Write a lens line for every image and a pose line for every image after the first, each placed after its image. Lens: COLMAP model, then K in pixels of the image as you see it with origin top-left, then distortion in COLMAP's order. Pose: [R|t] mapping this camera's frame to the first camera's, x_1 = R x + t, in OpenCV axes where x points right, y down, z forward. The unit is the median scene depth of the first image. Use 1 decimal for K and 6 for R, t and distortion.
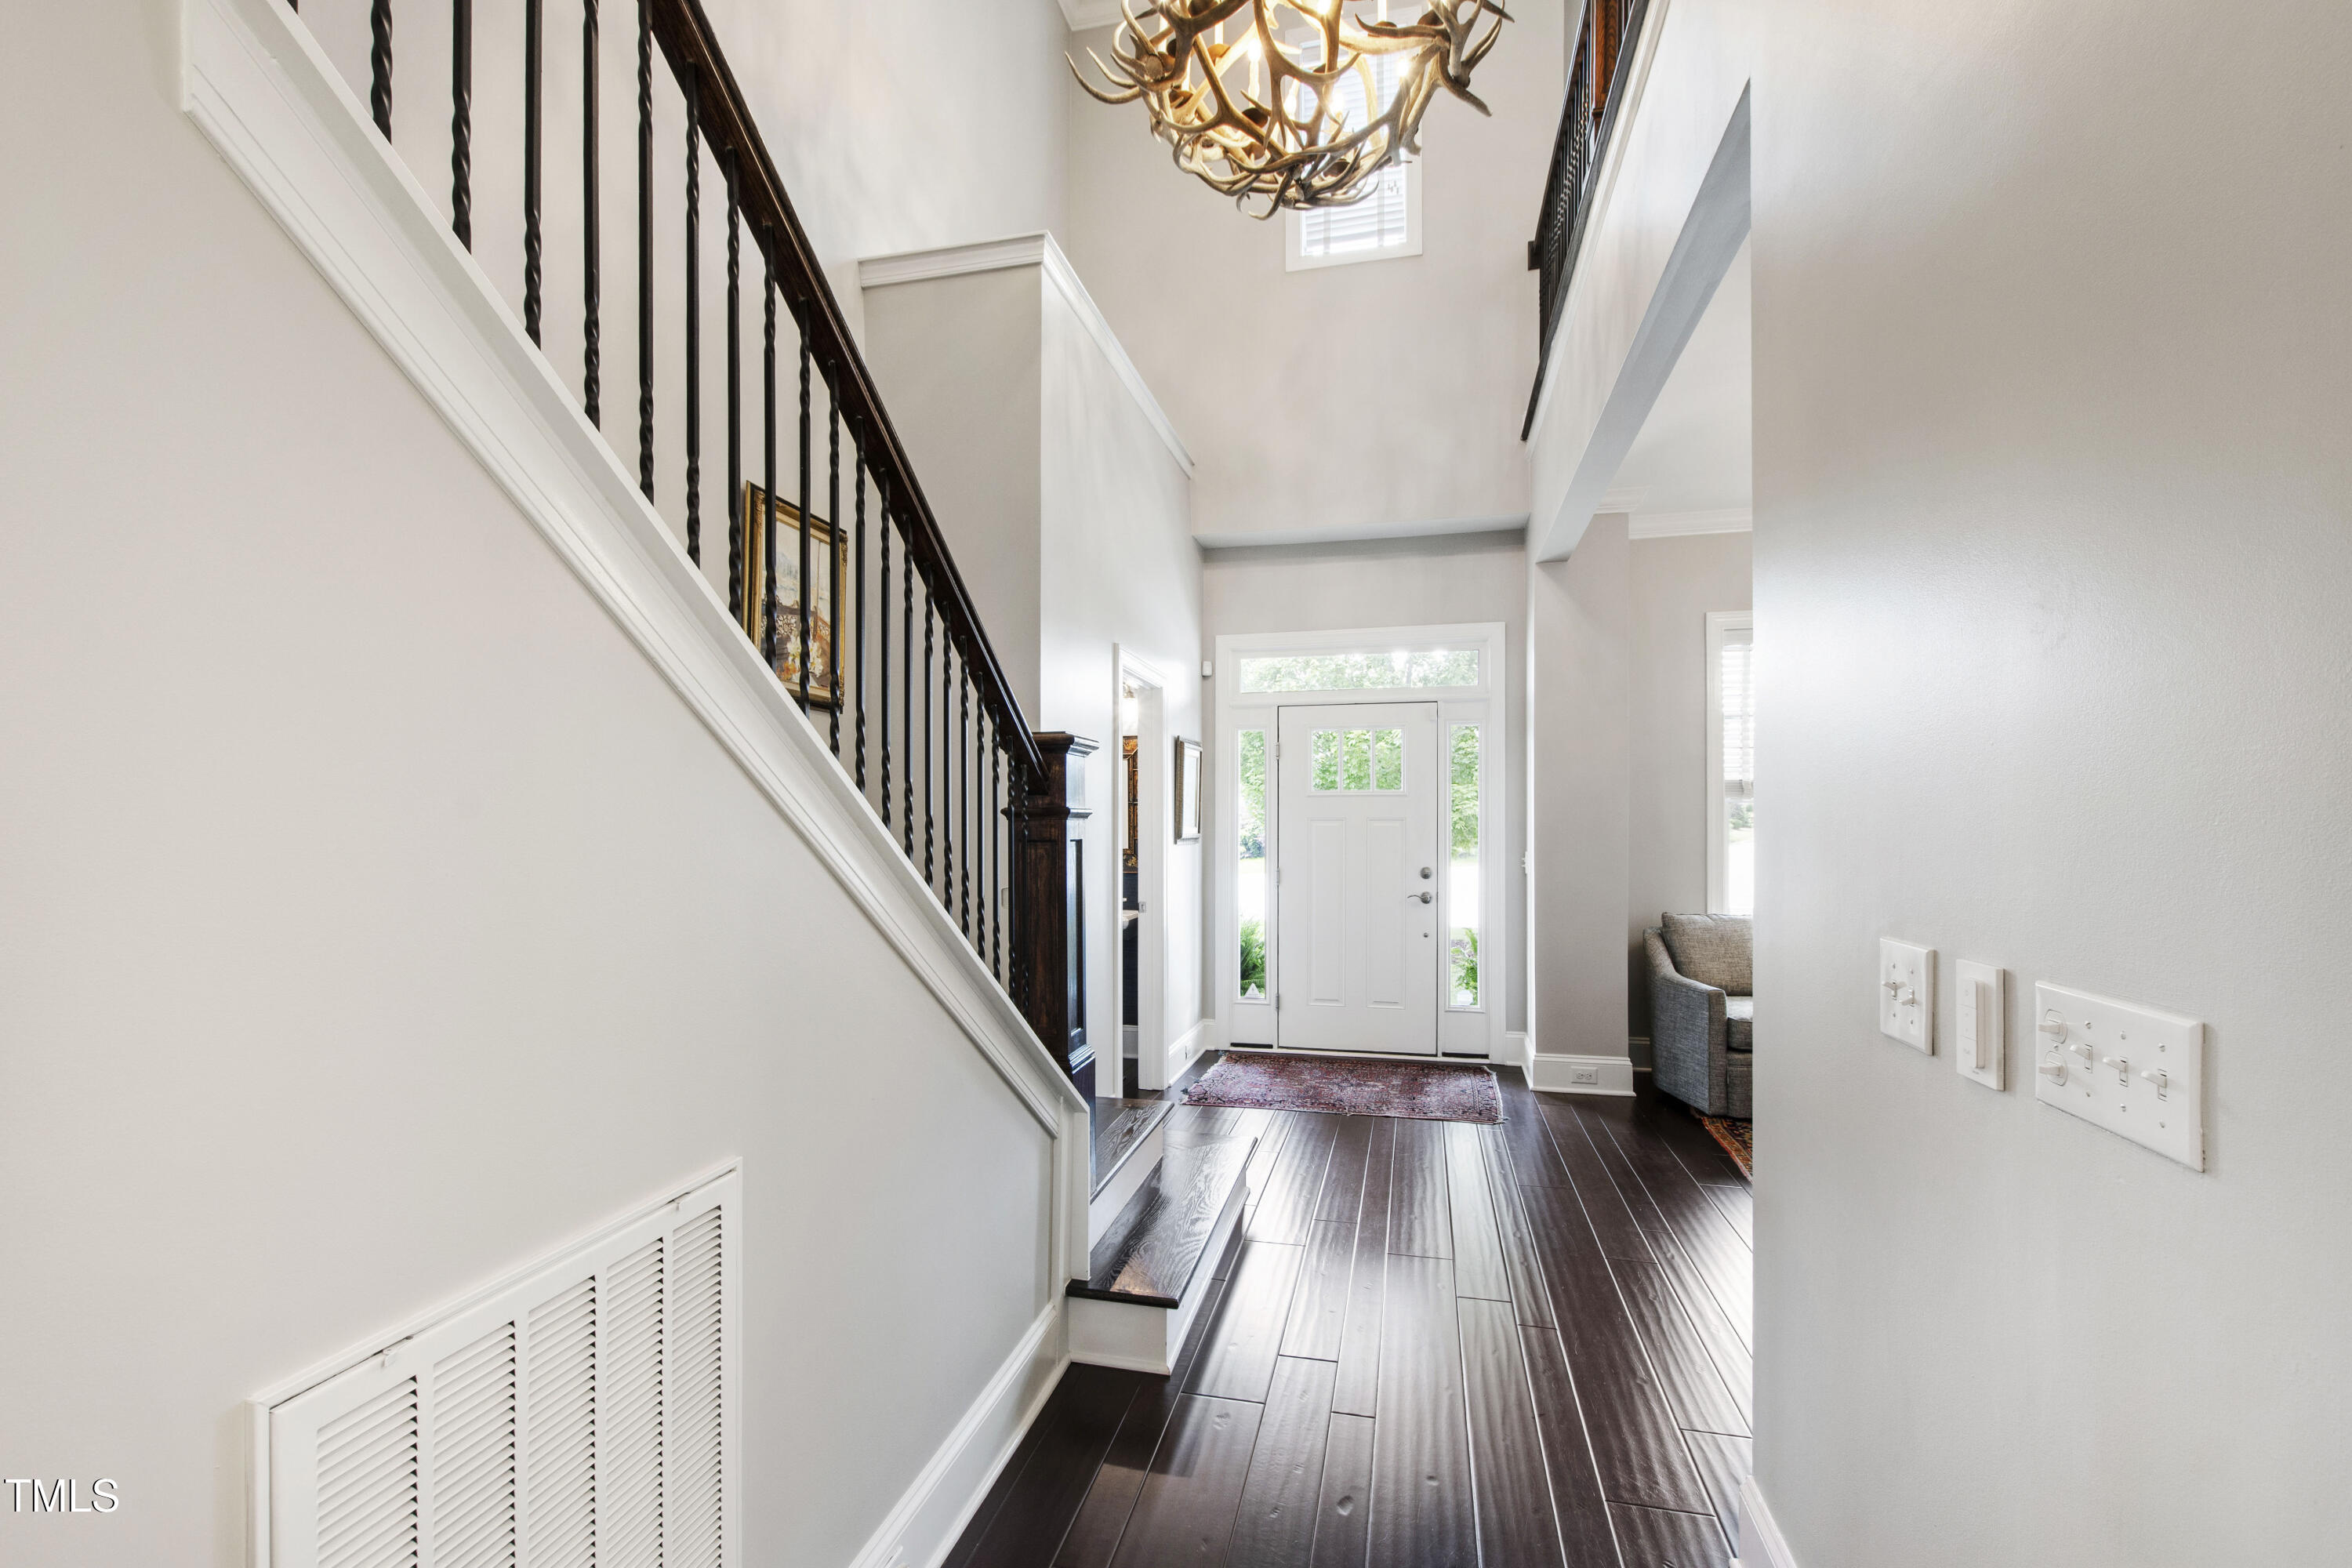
lens RADIAL K [[1022.9, 0, 1178.1], [0, 1022.9, 821.8], [0, 0, 1]] dist [-0.000349, -0.000419]
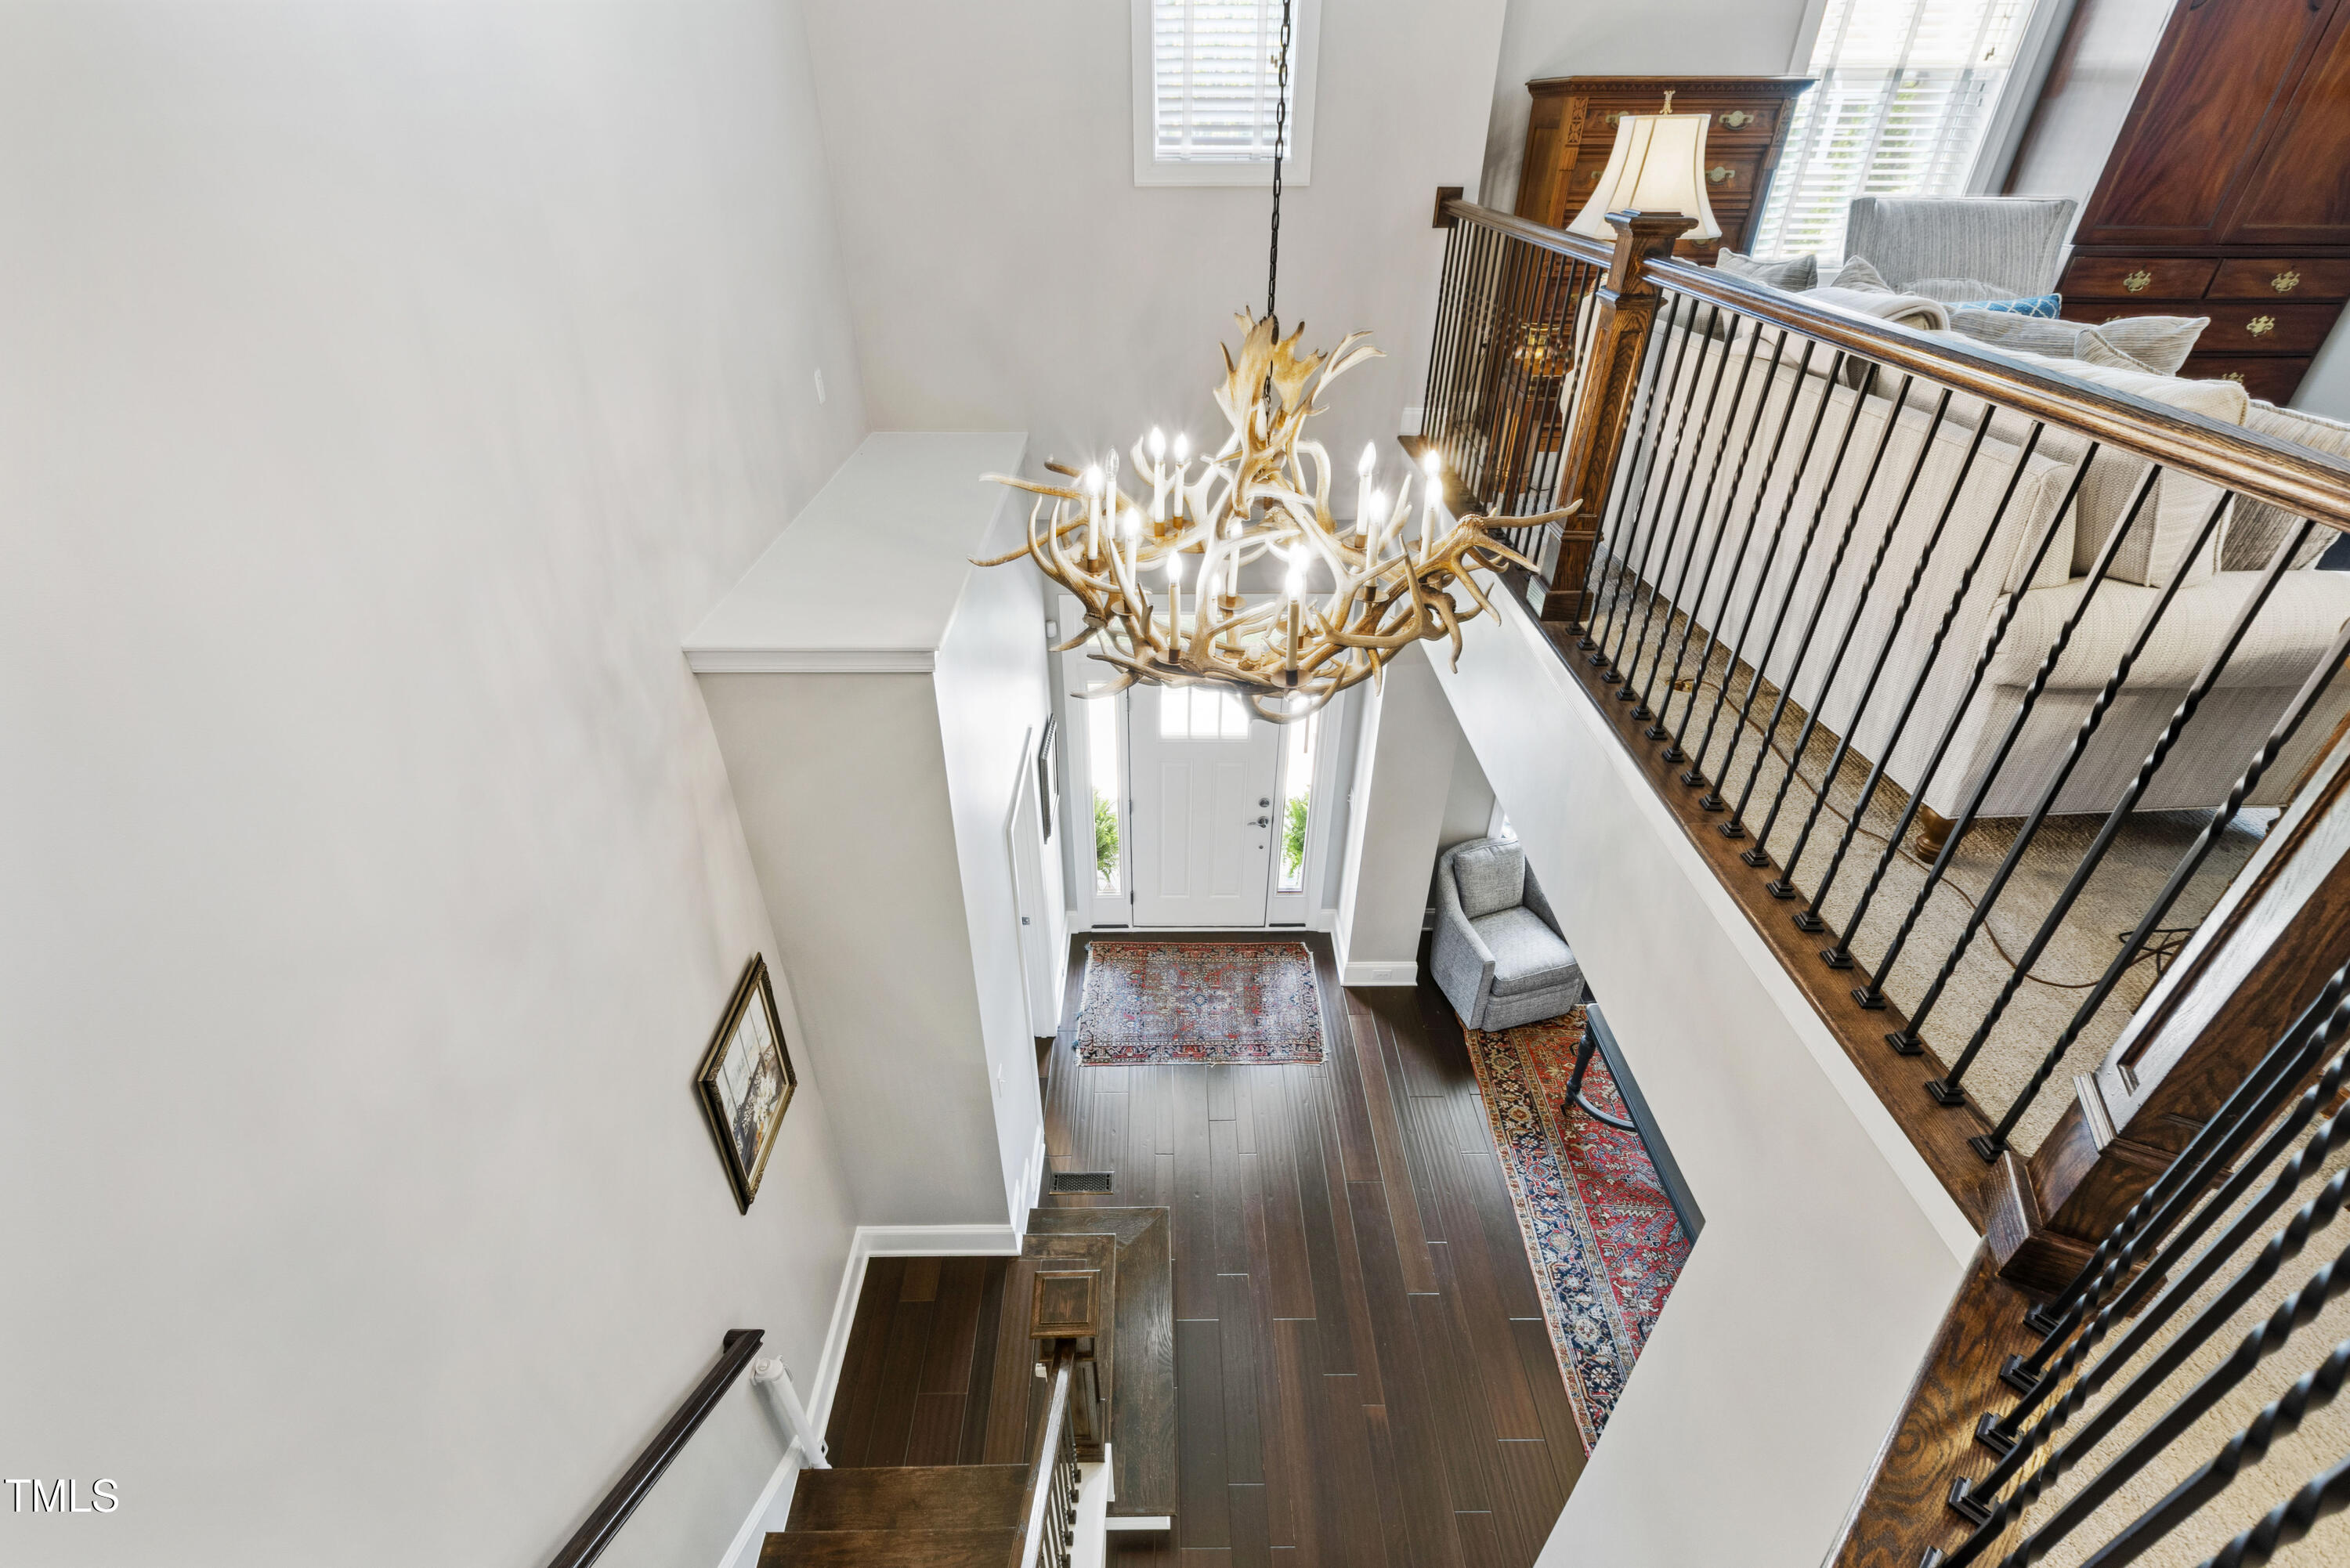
lens RADIAL K [[1022.0, 0, 1172.3], [0, 1022.0, 795.1], [0, 0, 1]] dist [-0.000349, -0.000419]
pose [[0.971708, -0.128939, 0.197883, -0.079439], [-0.004872, 0.826714, 0.562602, -0.624227], [-0.236134, -0.547649, 0.802696, 0.147581]]
